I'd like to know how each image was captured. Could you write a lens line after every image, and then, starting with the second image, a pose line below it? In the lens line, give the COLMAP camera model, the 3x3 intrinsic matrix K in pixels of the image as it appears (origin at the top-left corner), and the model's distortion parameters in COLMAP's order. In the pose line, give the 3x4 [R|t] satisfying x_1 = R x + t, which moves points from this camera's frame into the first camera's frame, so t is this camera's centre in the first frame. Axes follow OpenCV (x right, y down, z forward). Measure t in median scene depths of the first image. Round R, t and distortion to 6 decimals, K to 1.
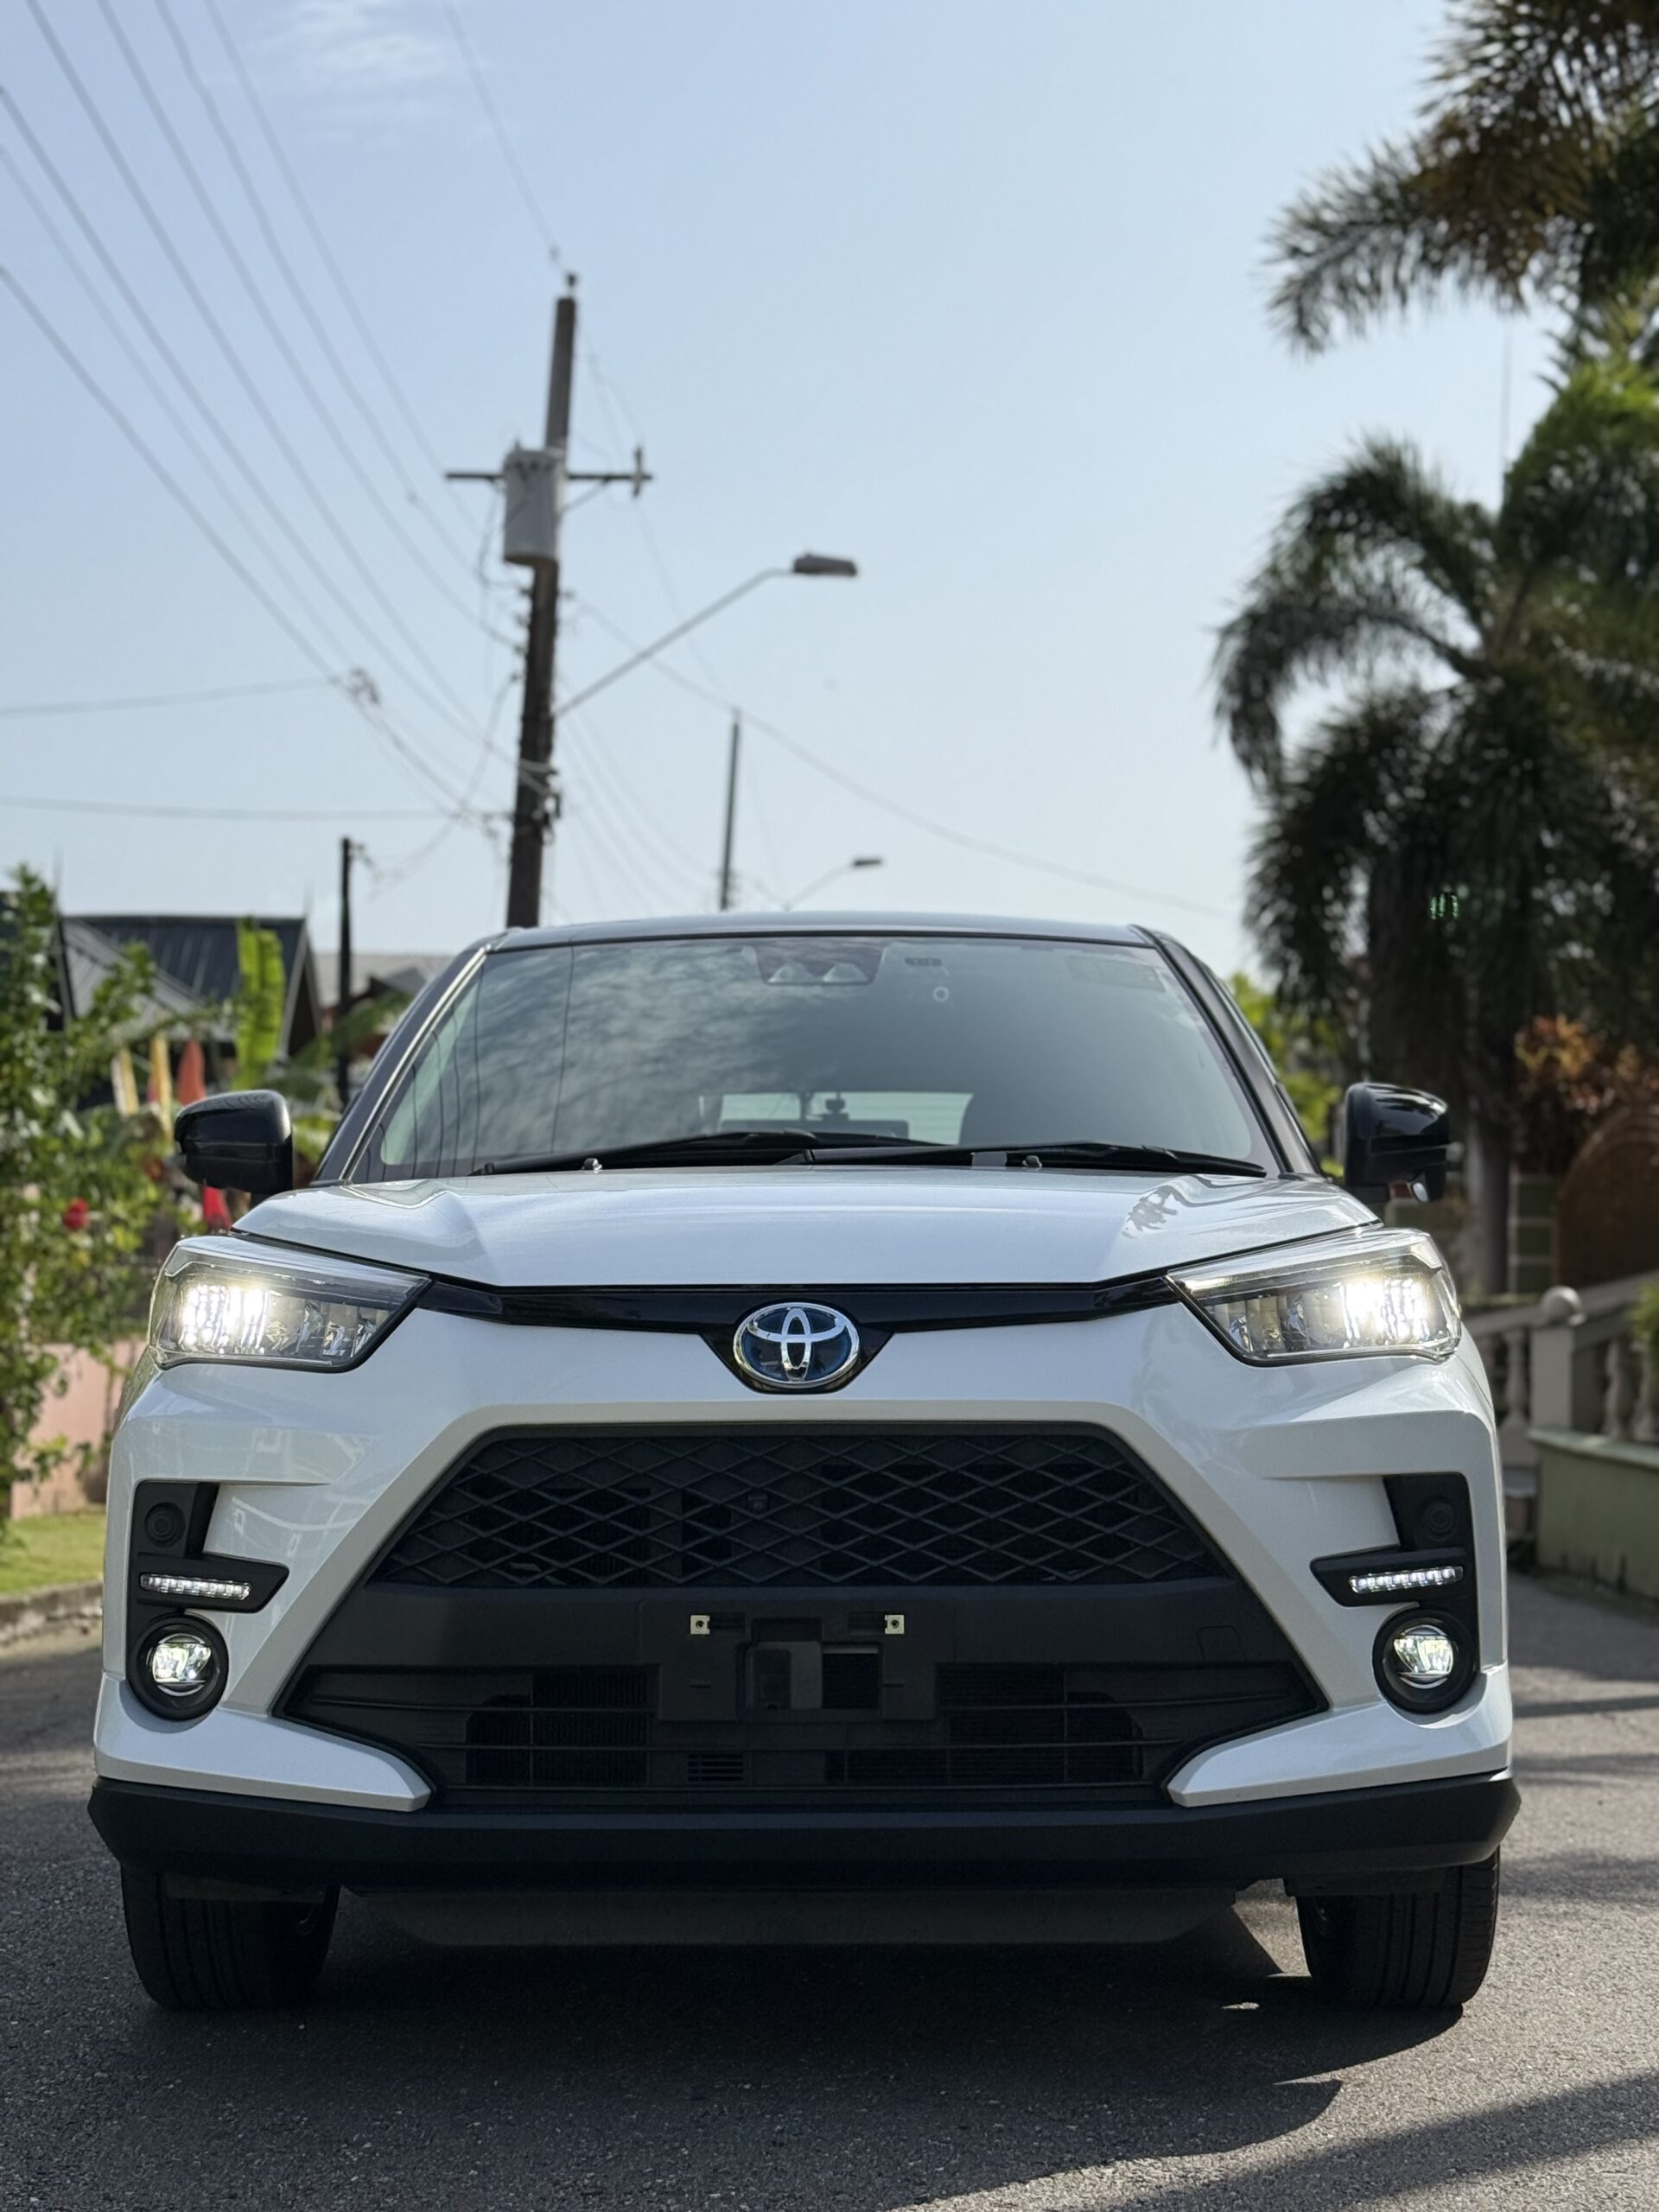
lens RADIAL K [[3494.6, 0, 829.5], [0, 3494.6, 1106.0], [0, 0, 1]] dist [0.117439, -0.169236]
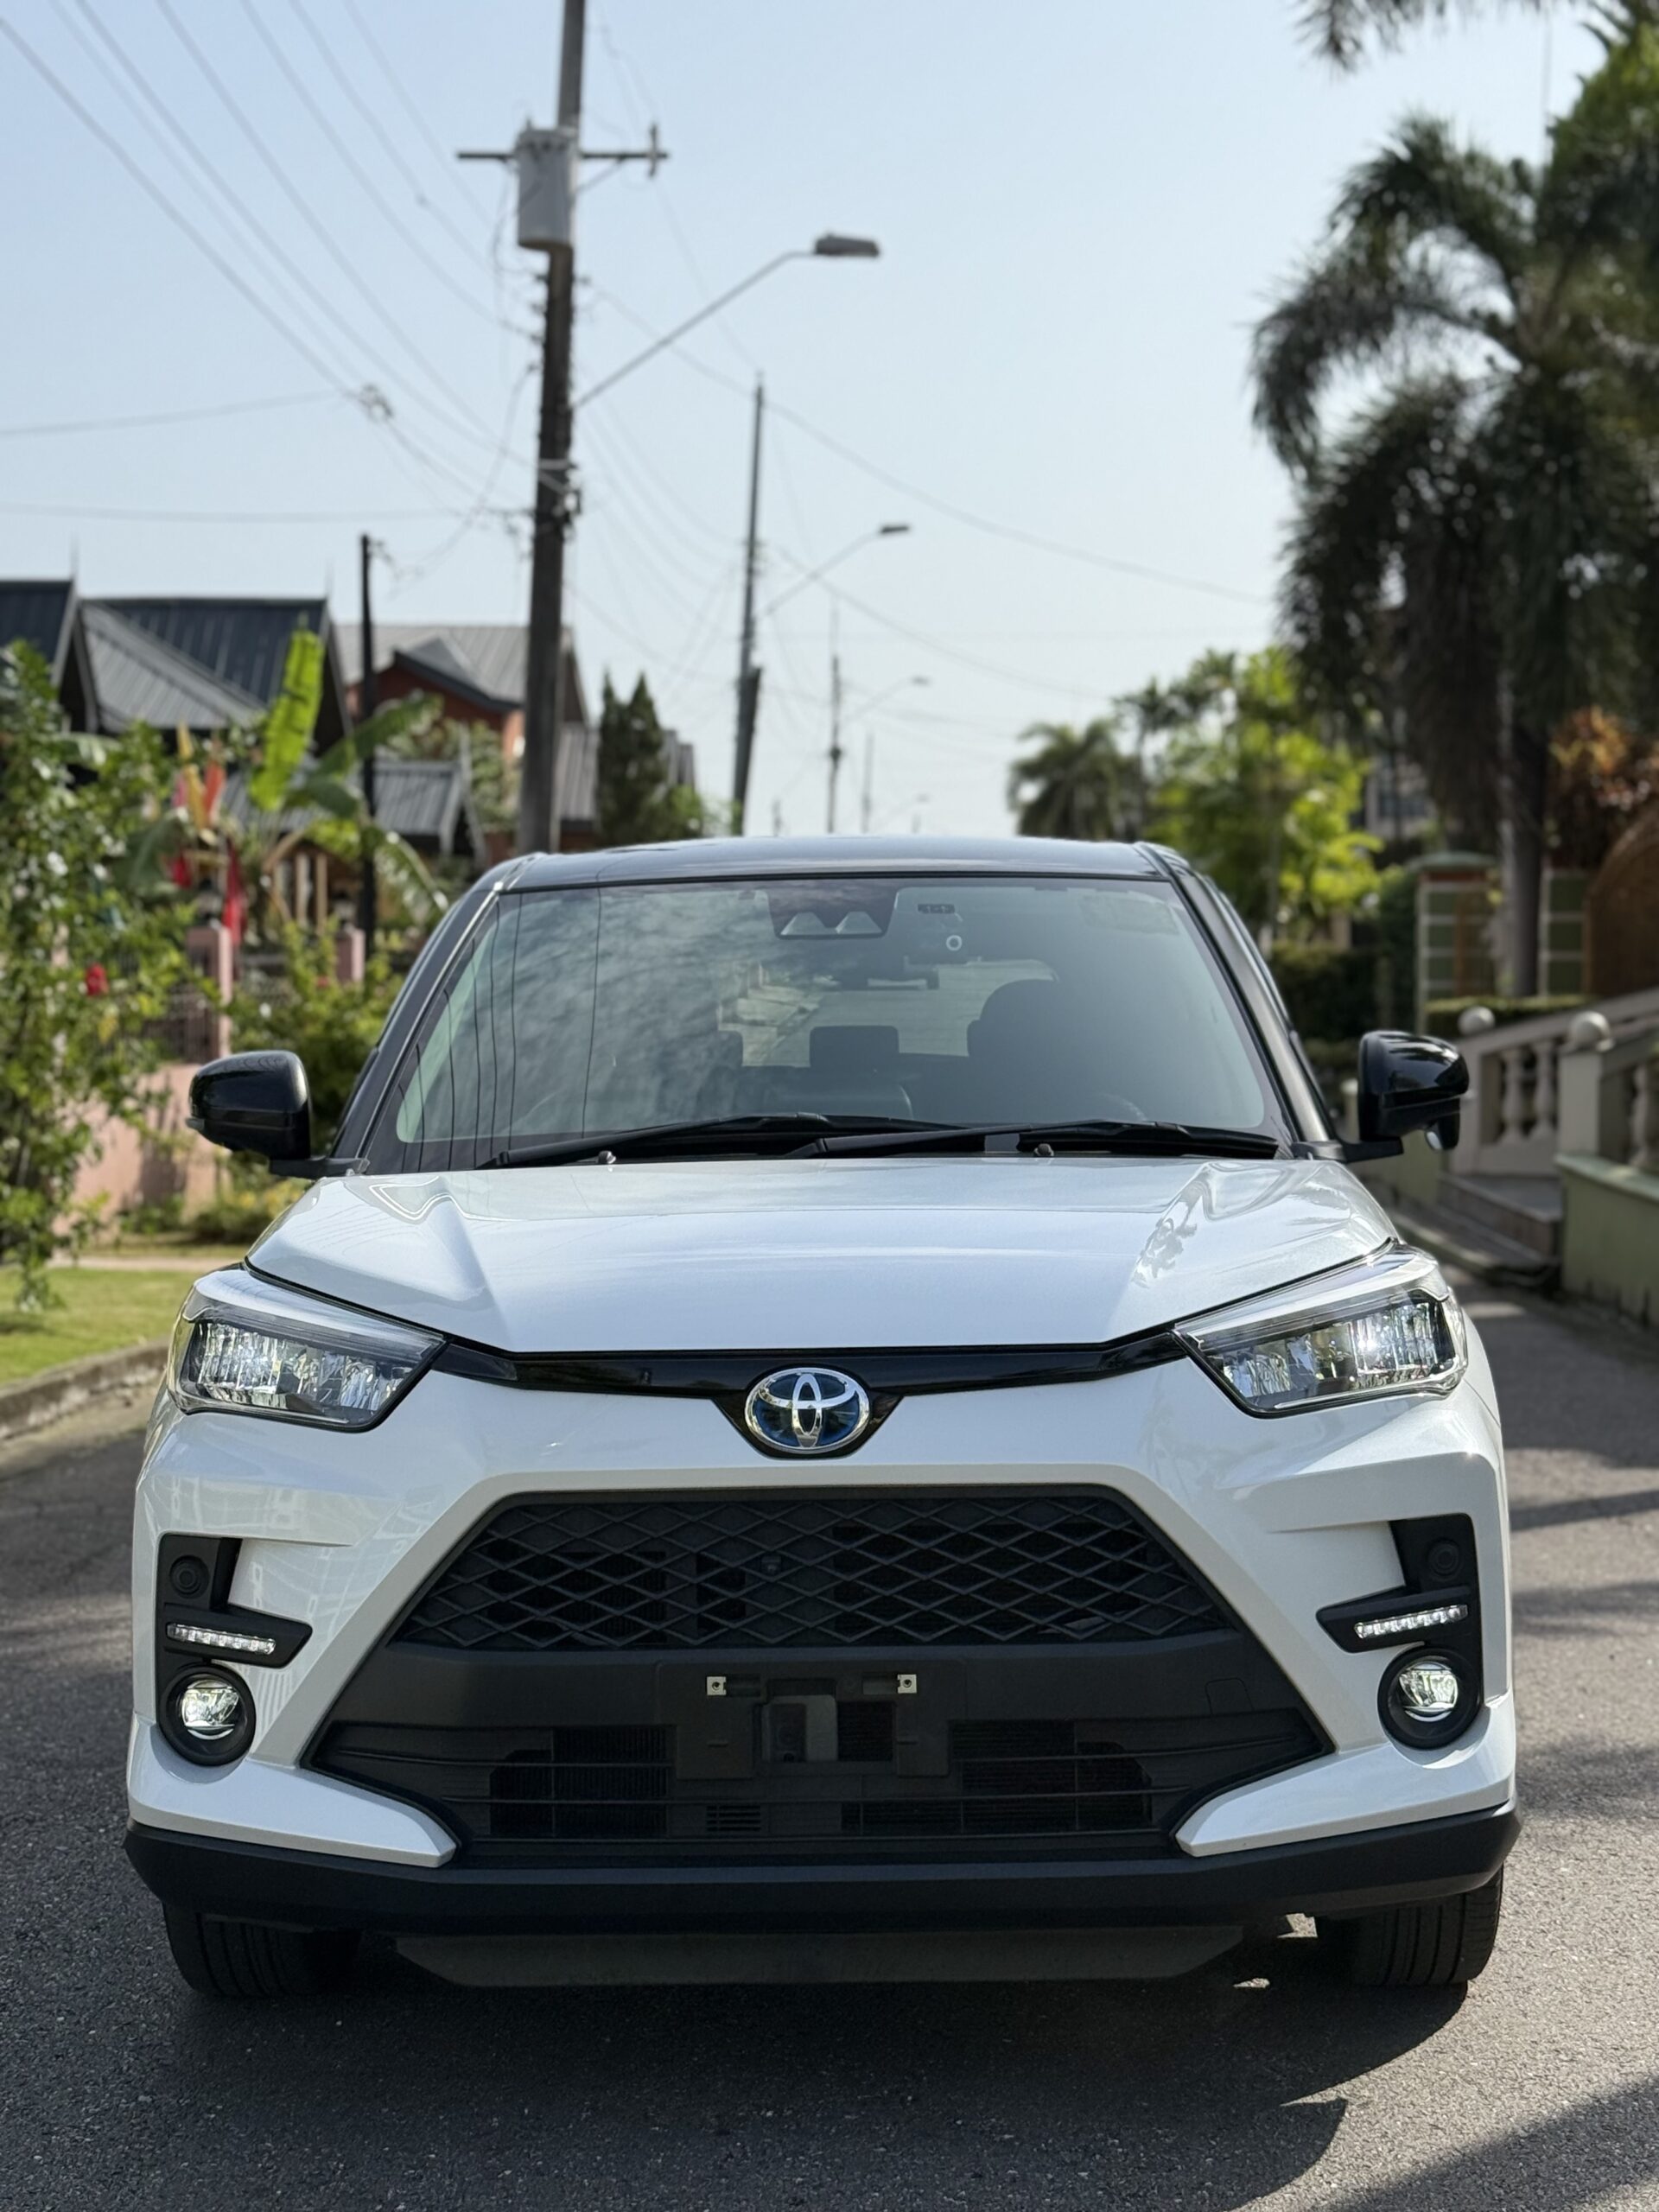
lens RADIAL K [[3489.4, 0, 834.2], [0, 3489.4, 1156.2], [0, 0, 1]] dist [0.127121, -0.178816]
pose [[0.999894, -0.011864, -0.008402, 0.007408], [0.012685, 0.994340, 0.105487, -0.107494], [0.007103, -0.105583, 0.994385, 0.004641]]
